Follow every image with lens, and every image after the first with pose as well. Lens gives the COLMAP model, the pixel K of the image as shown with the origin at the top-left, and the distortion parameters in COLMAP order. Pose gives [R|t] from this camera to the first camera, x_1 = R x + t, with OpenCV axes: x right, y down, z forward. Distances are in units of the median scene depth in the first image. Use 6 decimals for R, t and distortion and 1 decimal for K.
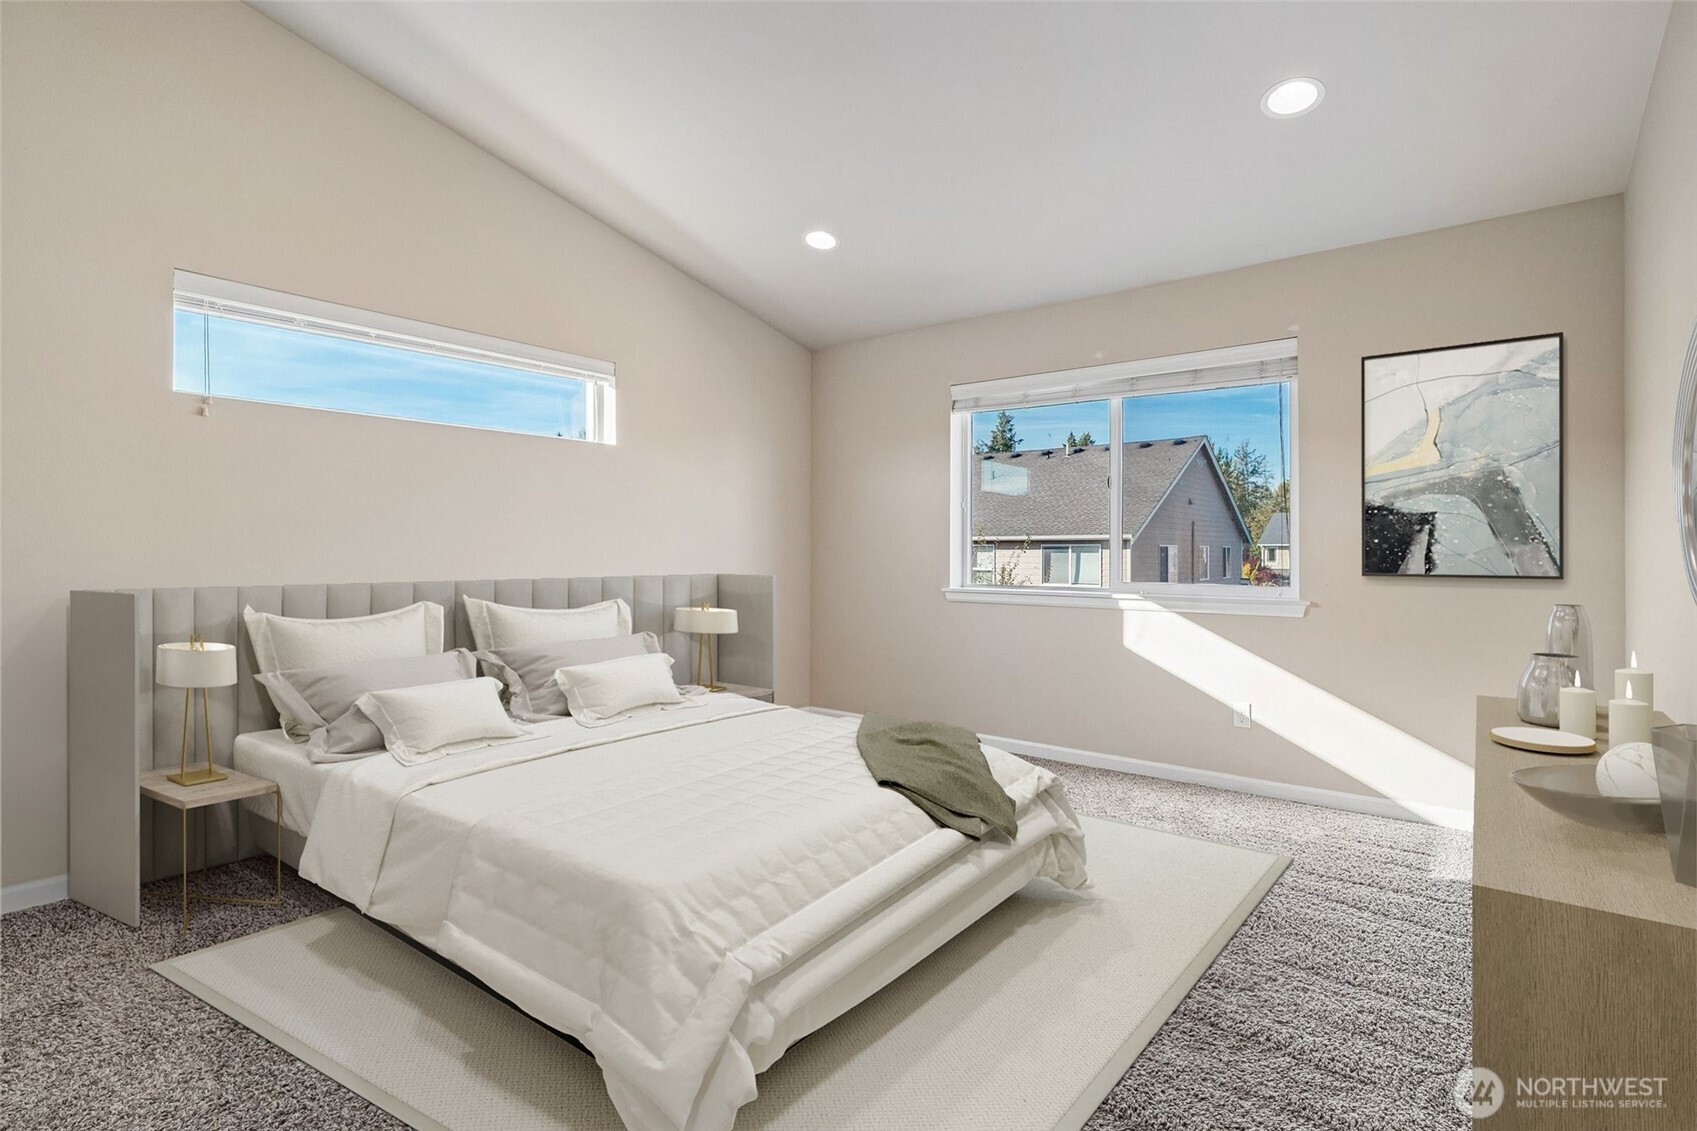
lens RADIAL K [[811.9, 0, 845.1], [0, 811.9, 551.9], [0, 0, 1]] dist [-0.013481, 0.002013]
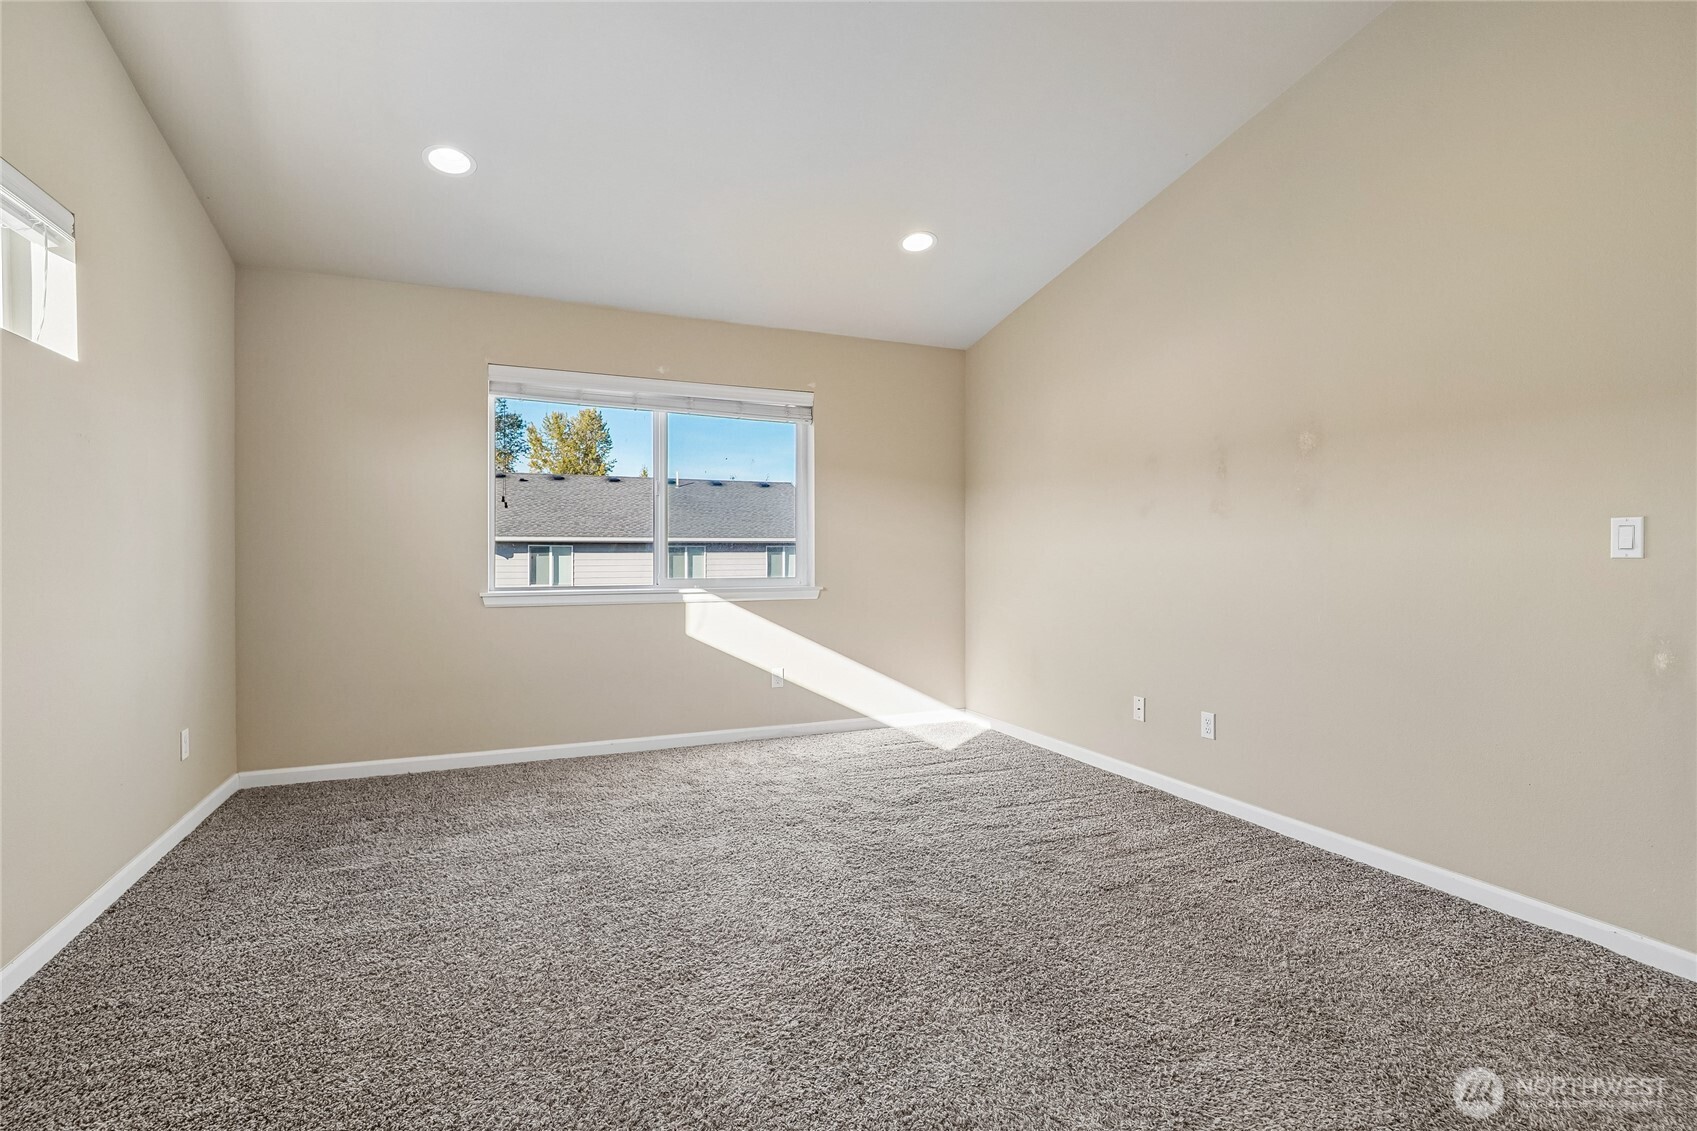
lens RADIAL K [[811.9, 0, 840.7], [0, 811.9, 569.3], [0, 0, 1]] dist [-0.013481, 0.002013]
pose [[0.457682, -0.022588, 0.888829, -0.632161], [-0.000533, 0.999670, 0.025679, -0.004833], [-0.889116, -0.012226, 0.457519, 0.334675]]
